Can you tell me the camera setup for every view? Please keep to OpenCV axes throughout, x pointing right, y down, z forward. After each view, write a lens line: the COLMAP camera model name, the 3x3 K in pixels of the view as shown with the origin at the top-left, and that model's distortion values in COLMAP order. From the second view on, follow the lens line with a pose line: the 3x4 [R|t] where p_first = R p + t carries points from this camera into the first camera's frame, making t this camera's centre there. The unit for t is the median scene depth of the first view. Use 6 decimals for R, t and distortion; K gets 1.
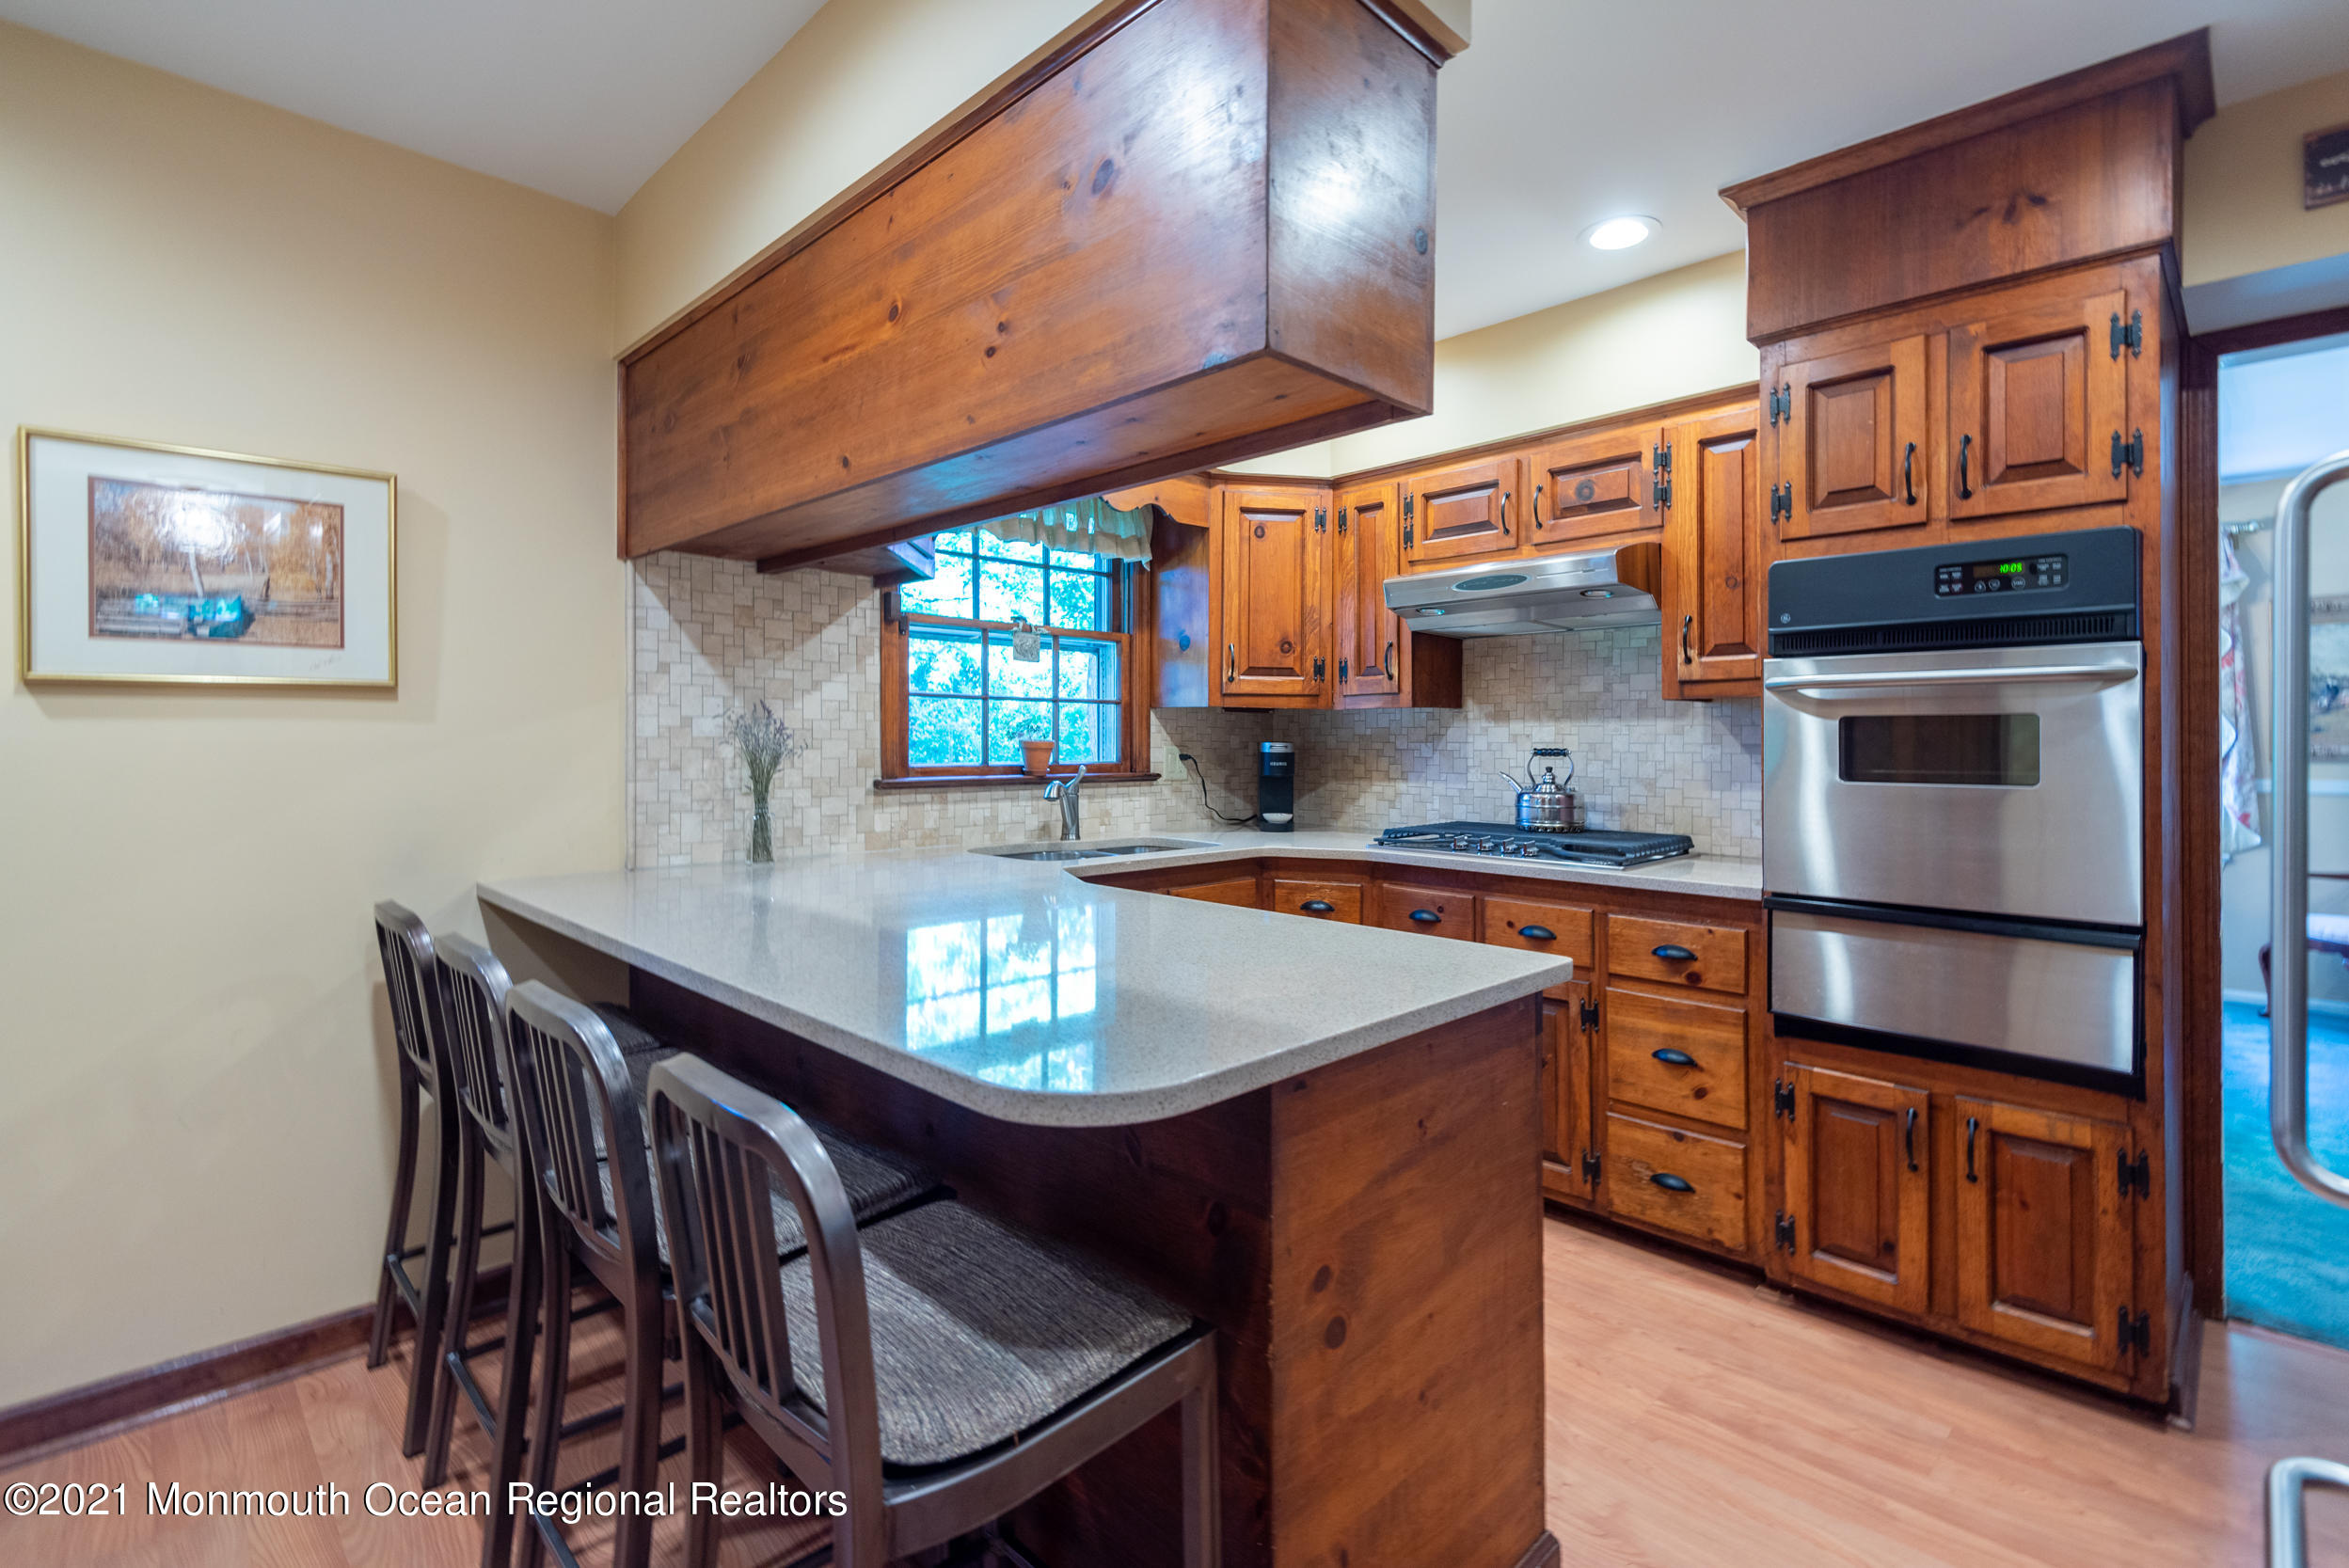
lens RADIAL K [[1062.5, 0, 1215.0], [0, 1062.5, 749.1], [0, 0, 1]] dist [0.001012, -0.002364]
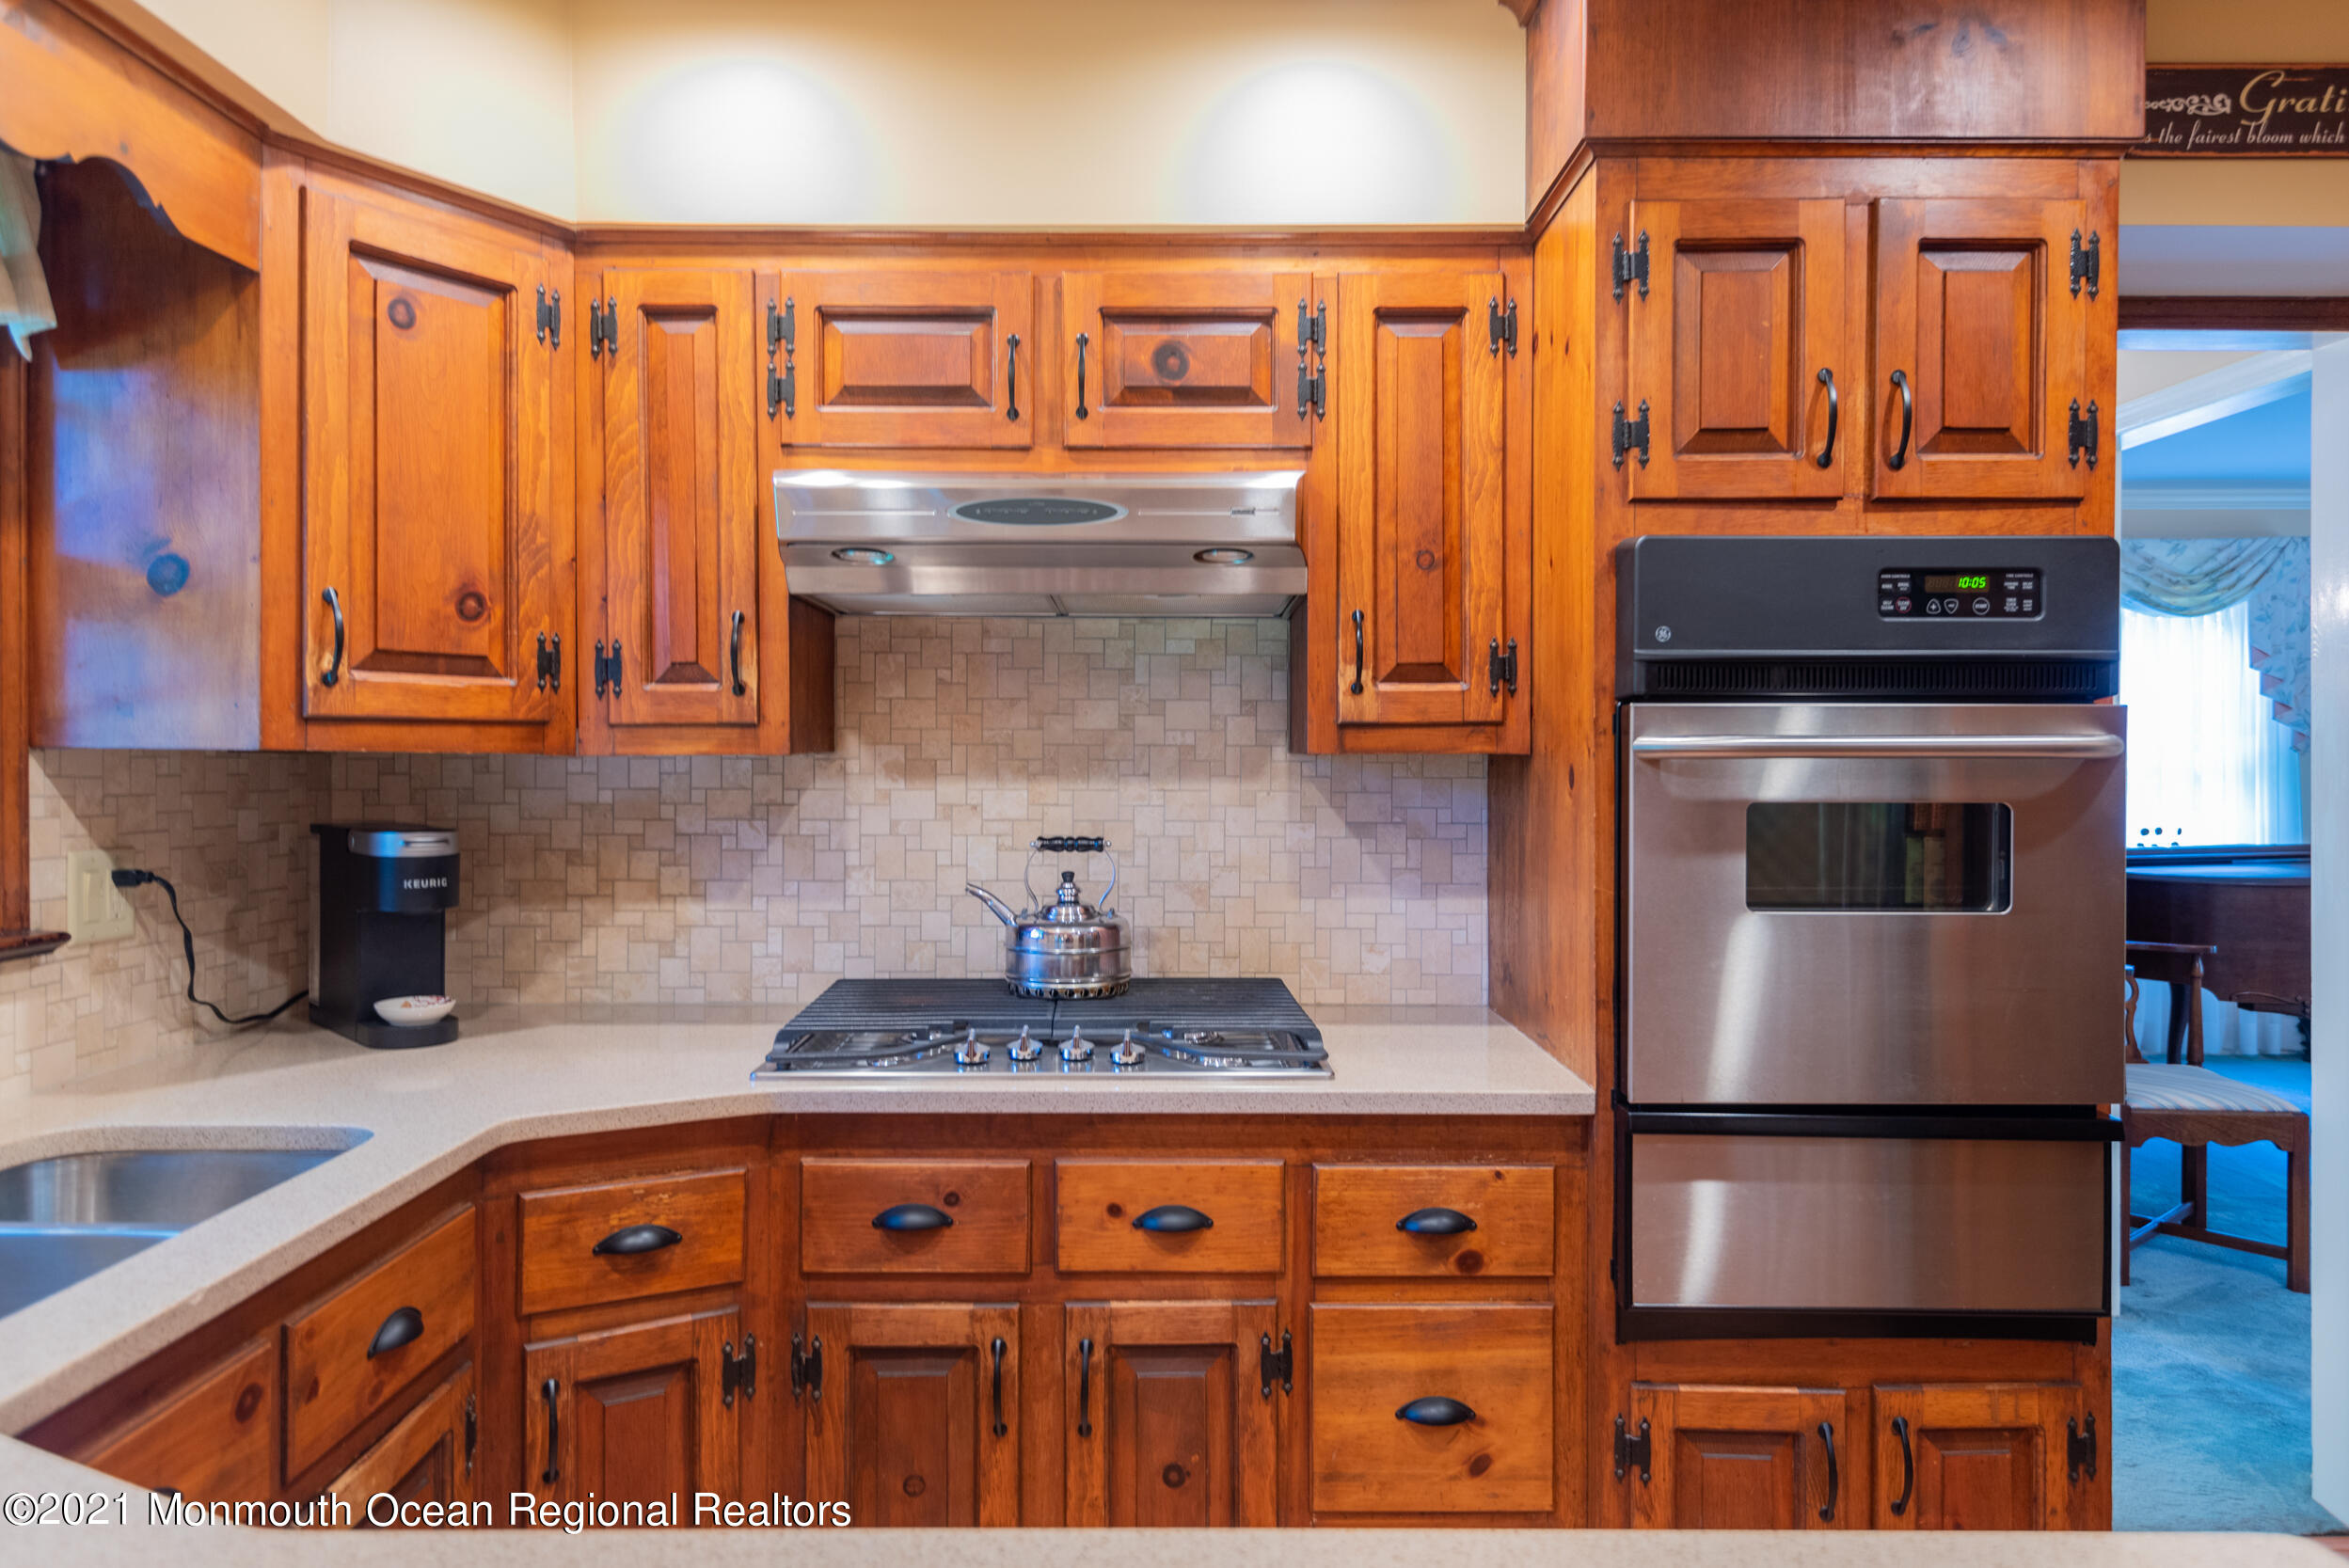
lens RADIAL K [[1446.8, 0, 1188.8], [0, 1446.8, 767.1], [0, 0, 1]] dist [0.027309, -0.009094]
pose [[0.709763, -0.006723, 0.704408, -0.167522], [0.003321, 0.999975, 0.006199, -0.044001], [-0.704433, -0.002061, 0.709768, 0.490472]]
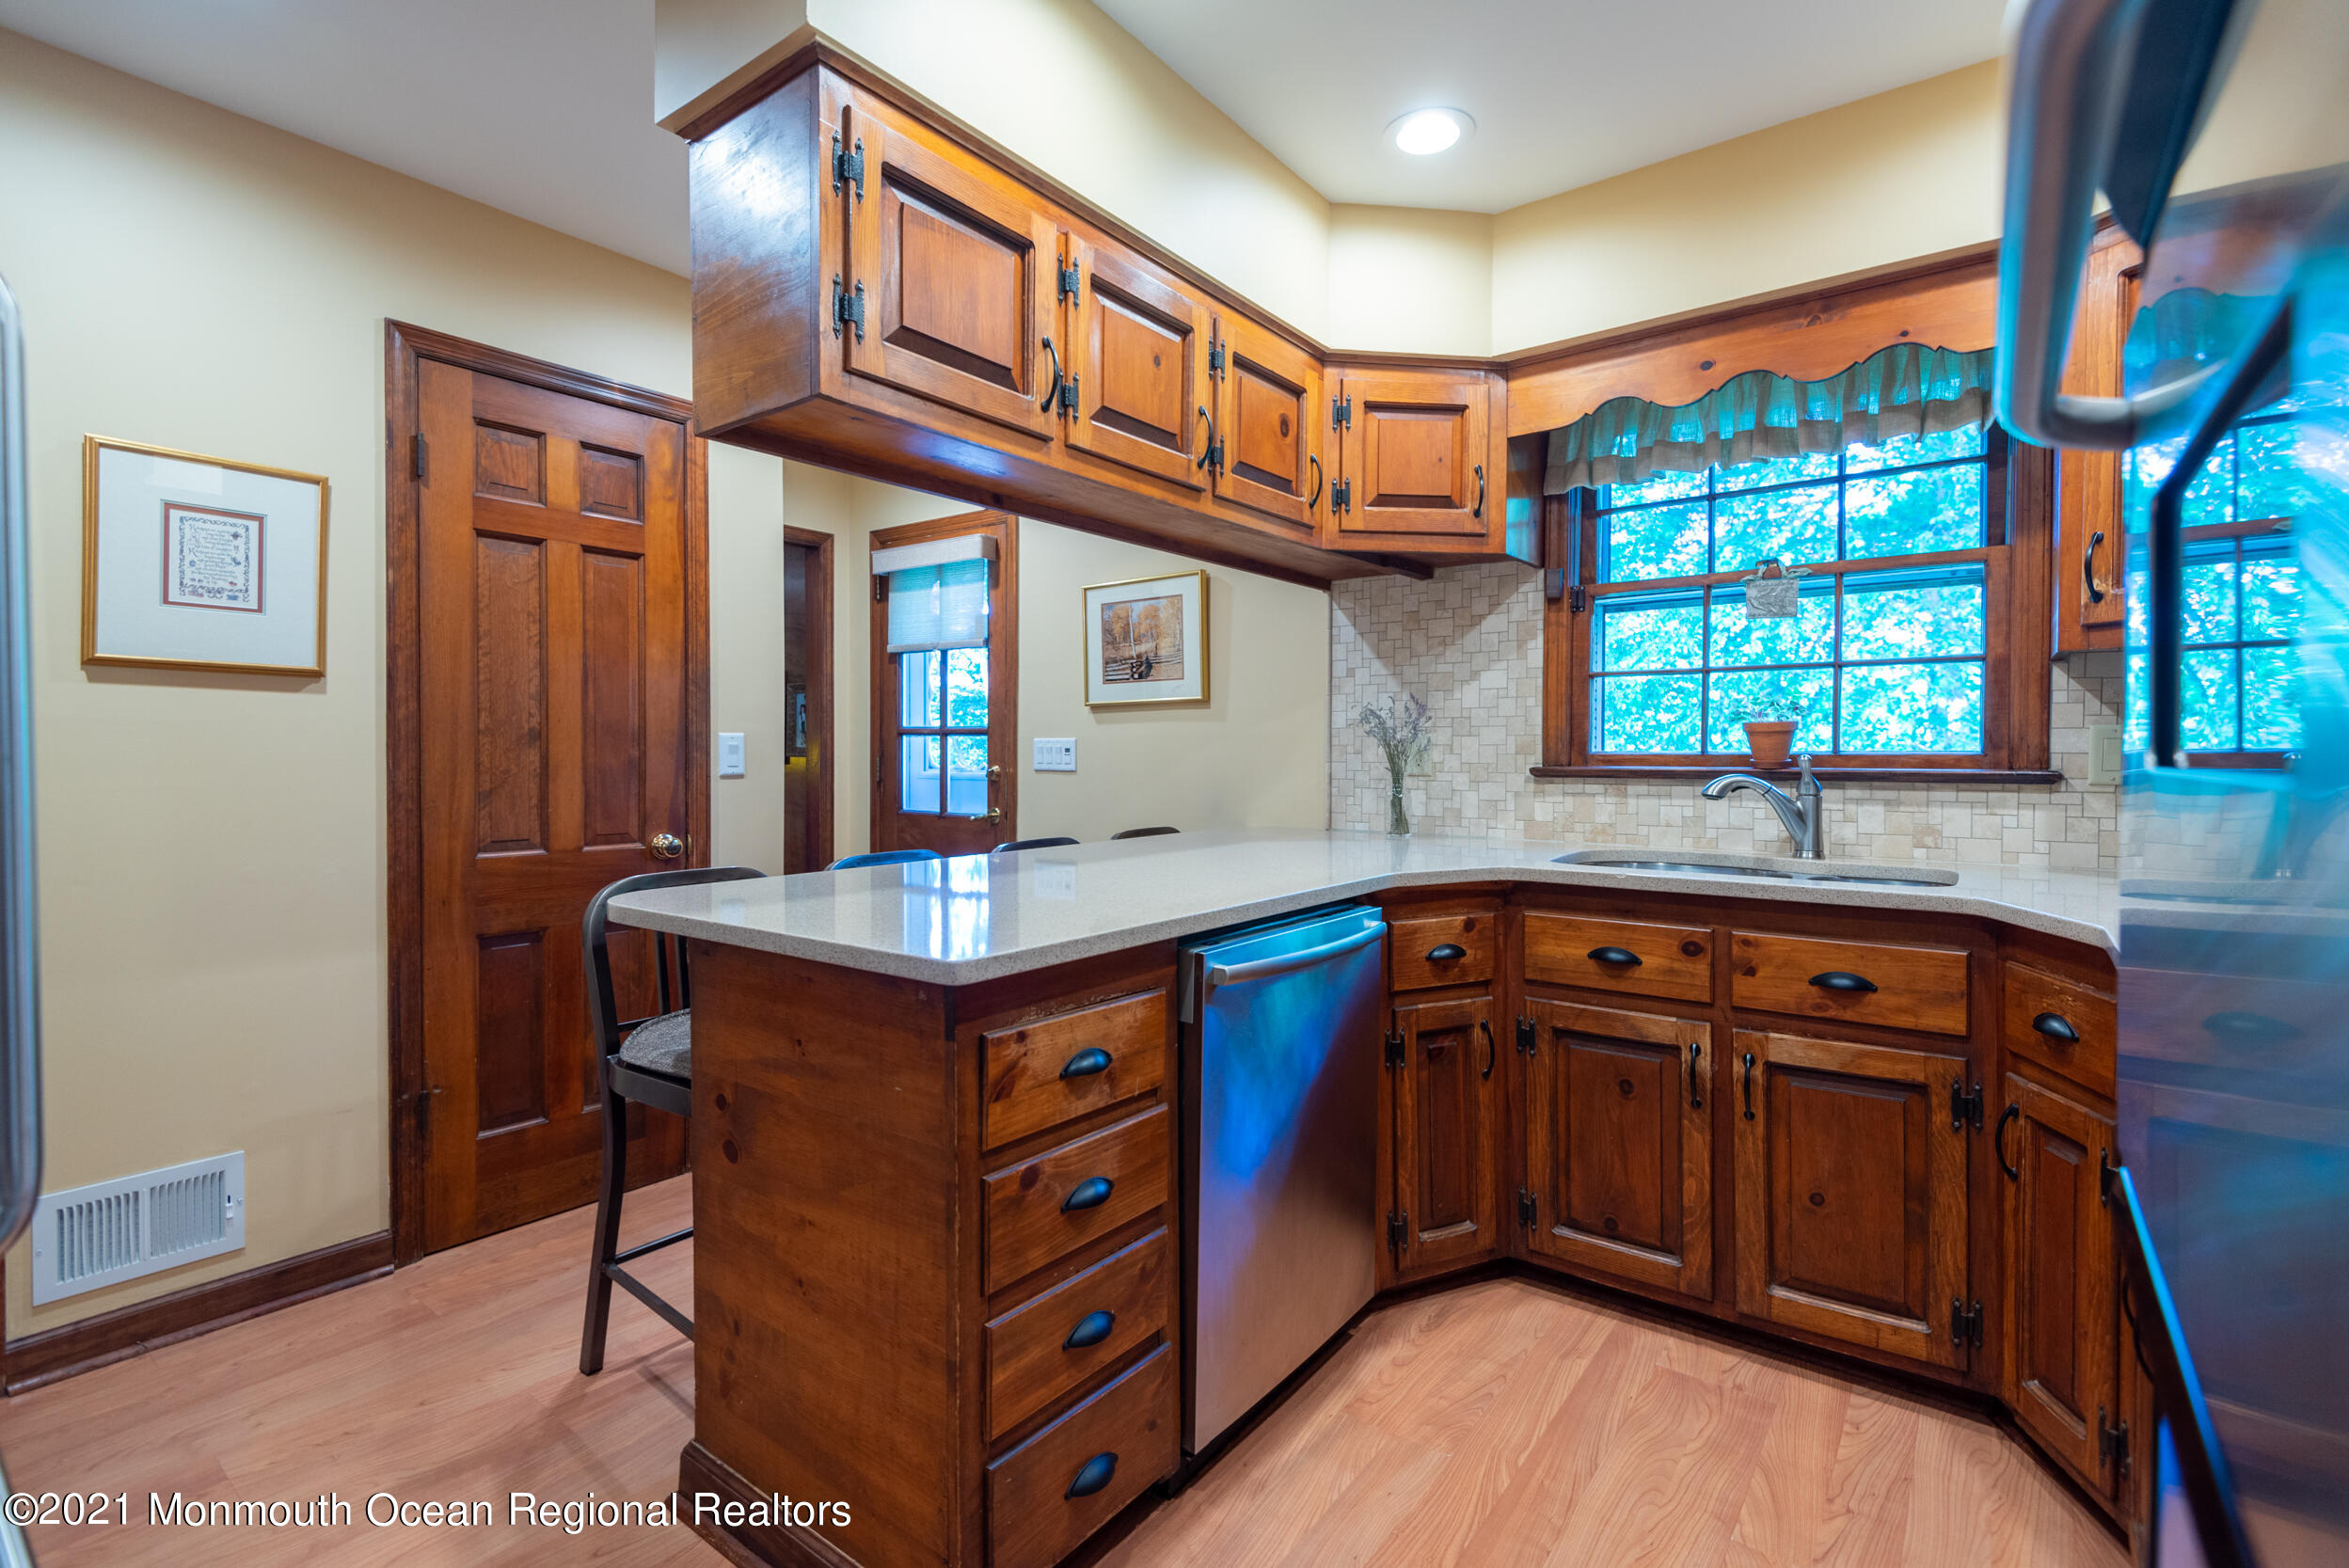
lens RADIAL K [[1062.5, 0, 1179.0], [0, 1062.5, 767.6], [0, 0, 1]] dist [0.001012, -0.002364]
pose [[0.109248, 0.013142, -0.993928, 0.615758], [-0.001870, 0.999914, 0.013016, 0.017492], [0.994013, 0.000437, 0.109263, 0.575668]]
